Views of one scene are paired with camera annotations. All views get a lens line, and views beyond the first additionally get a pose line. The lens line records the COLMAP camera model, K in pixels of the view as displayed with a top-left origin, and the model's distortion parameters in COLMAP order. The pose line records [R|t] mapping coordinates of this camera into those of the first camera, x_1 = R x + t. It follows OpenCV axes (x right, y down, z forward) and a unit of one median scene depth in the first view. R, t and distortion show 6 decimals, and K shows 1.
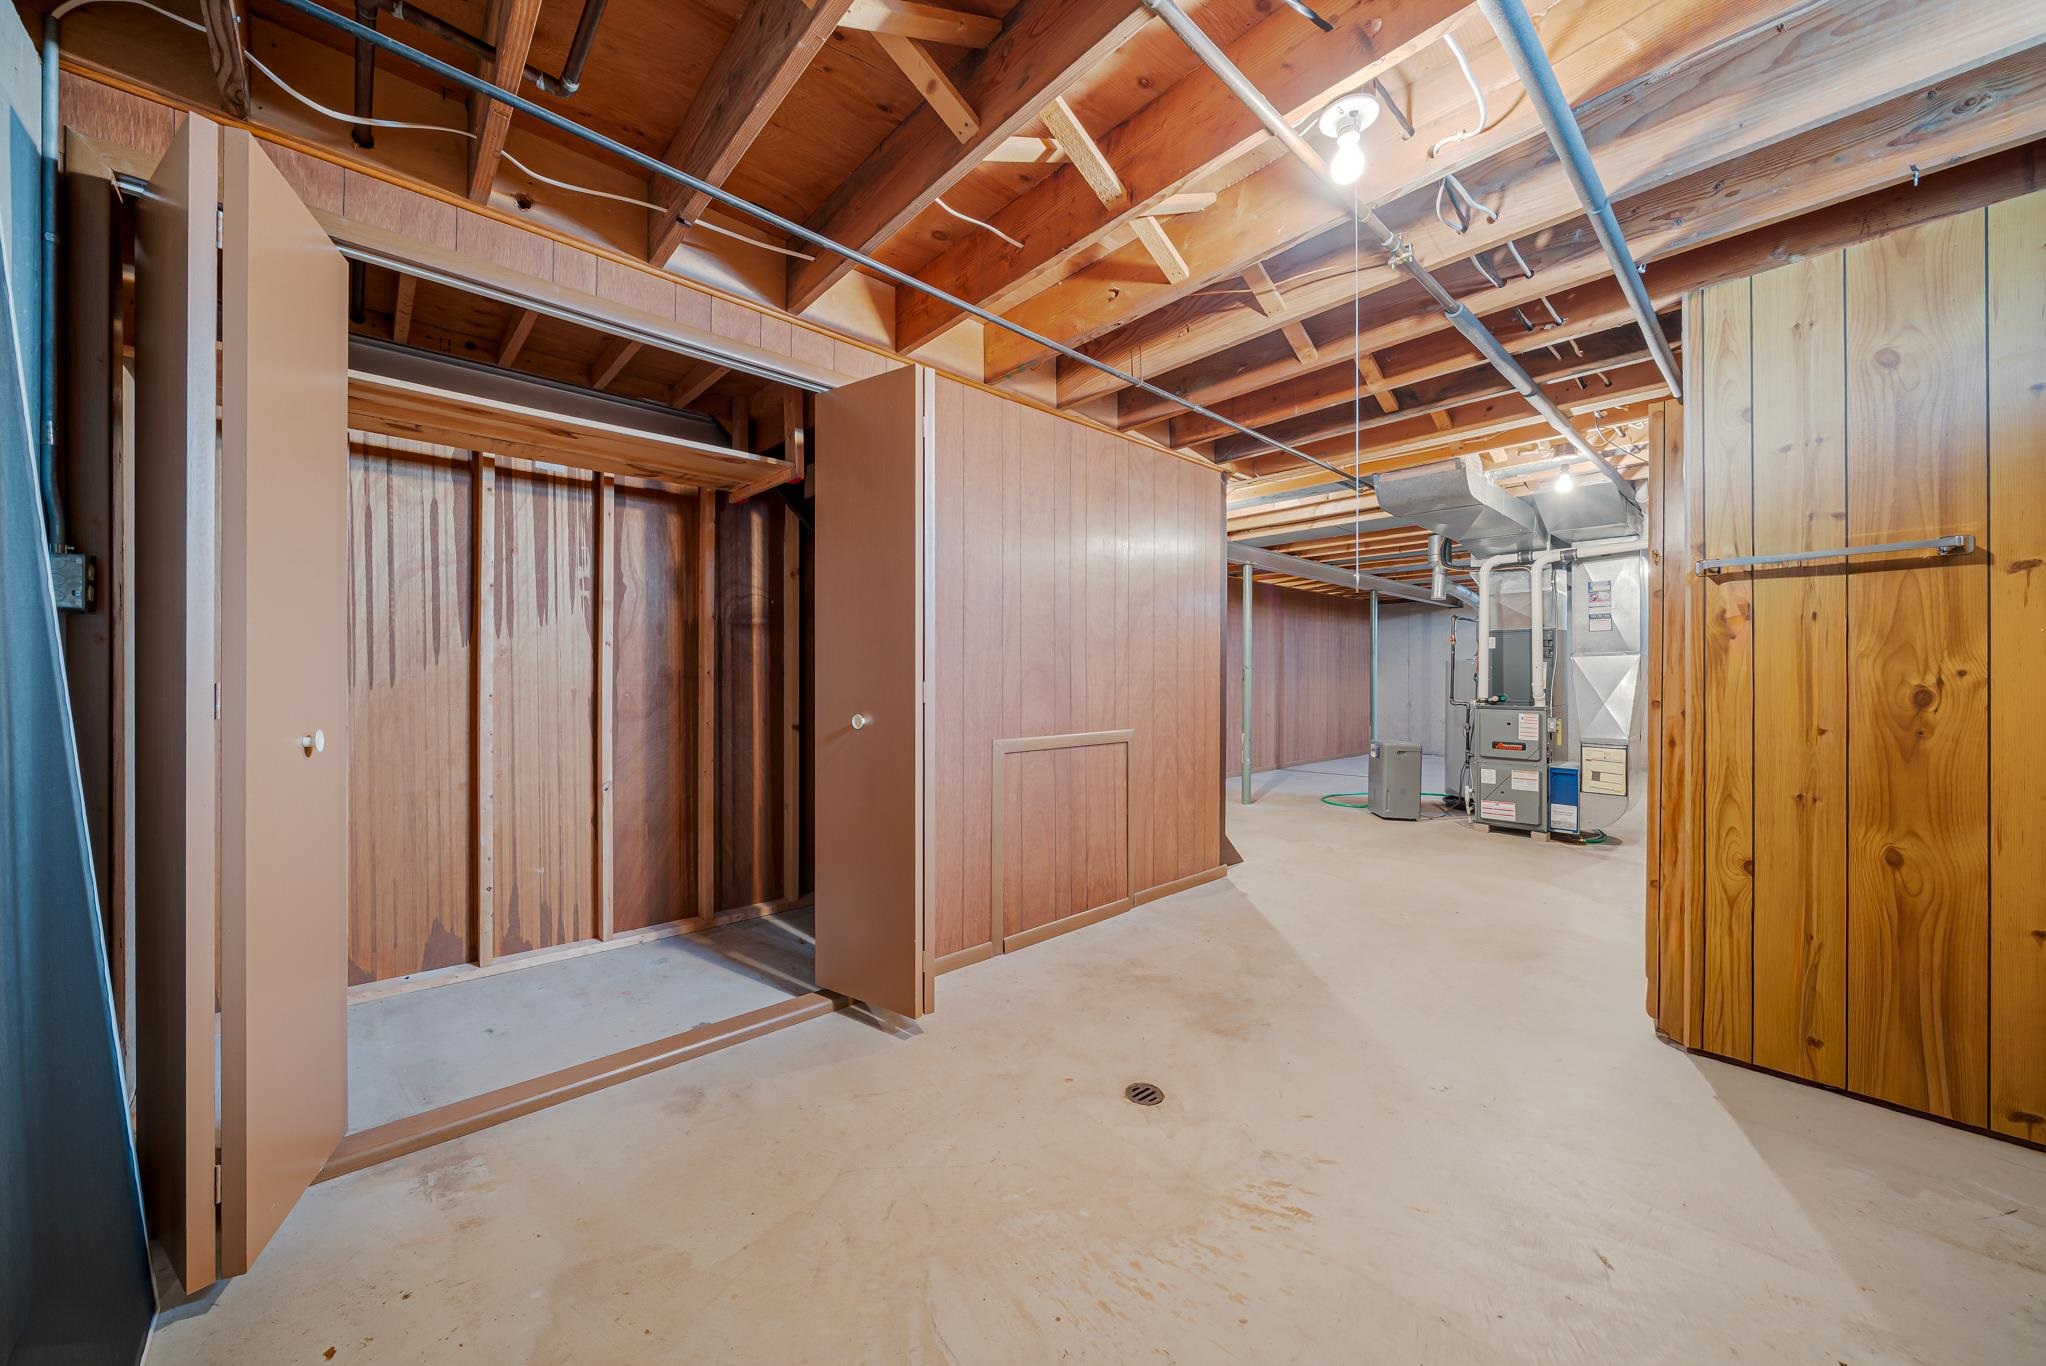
lens RADIAL K [[710.1, 0, 1021.9], [0, 710.1, 676.9], [0, 0, 1]] dist [-0.007495, -0.000498]
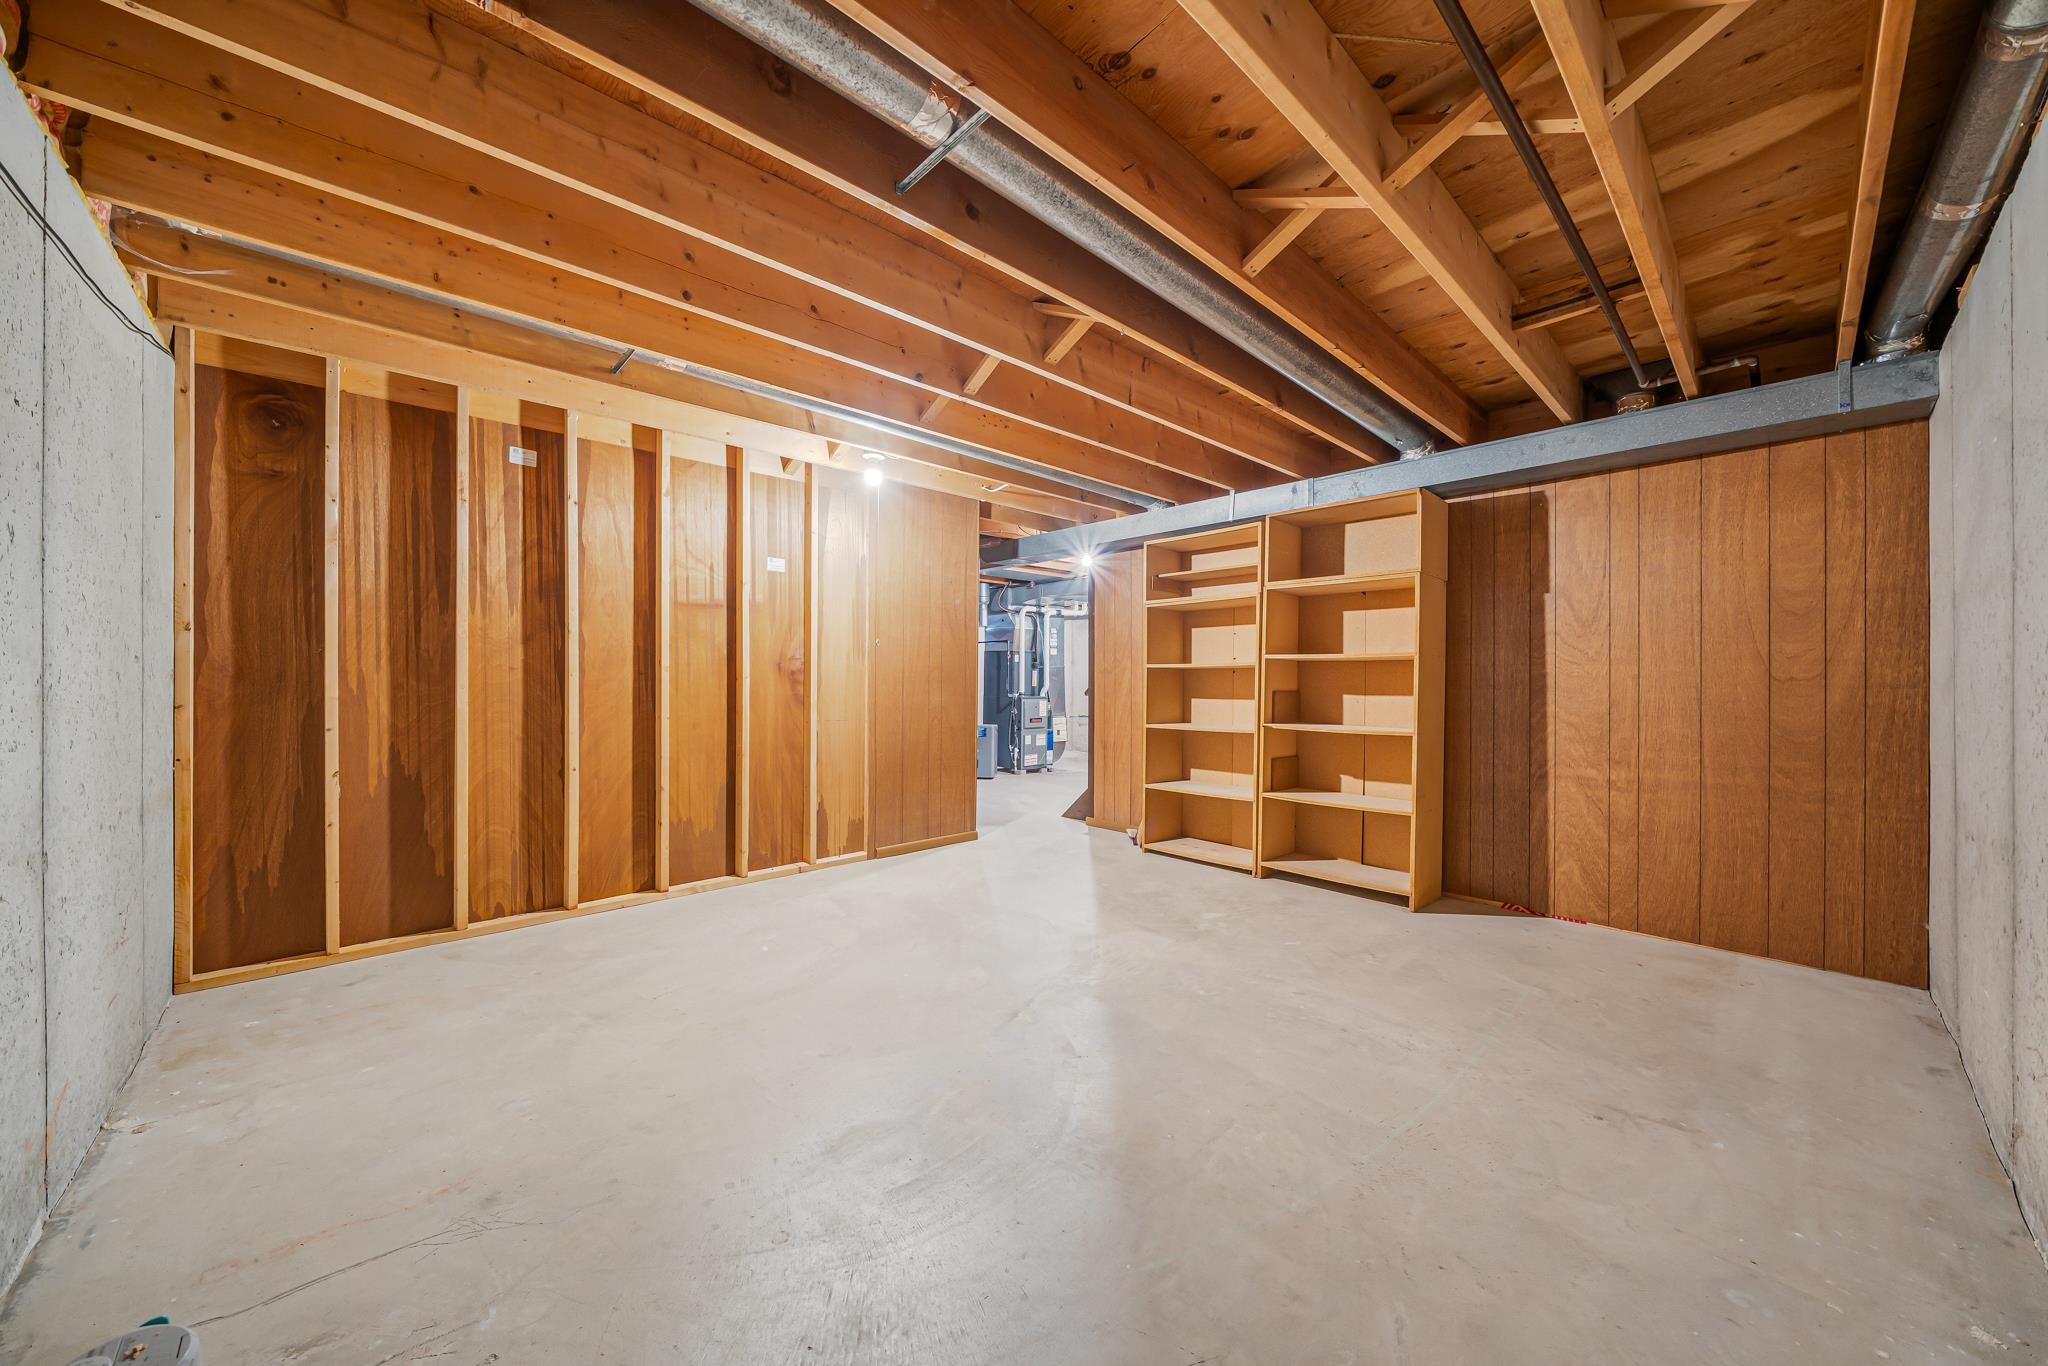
lens RADIAL K [[710.8, 0, 1025.3], [0, 710.8, 681.2], [0, 0, 1]] dist [-0.007495, -0.000498]
pose [[0.016514, -0.004171, 0.999855, -1.072050], [0.003352, 0.999986, 0.004116, -0.002610], [-0.999858, 0.003284, 0.016527, 1.059999]]
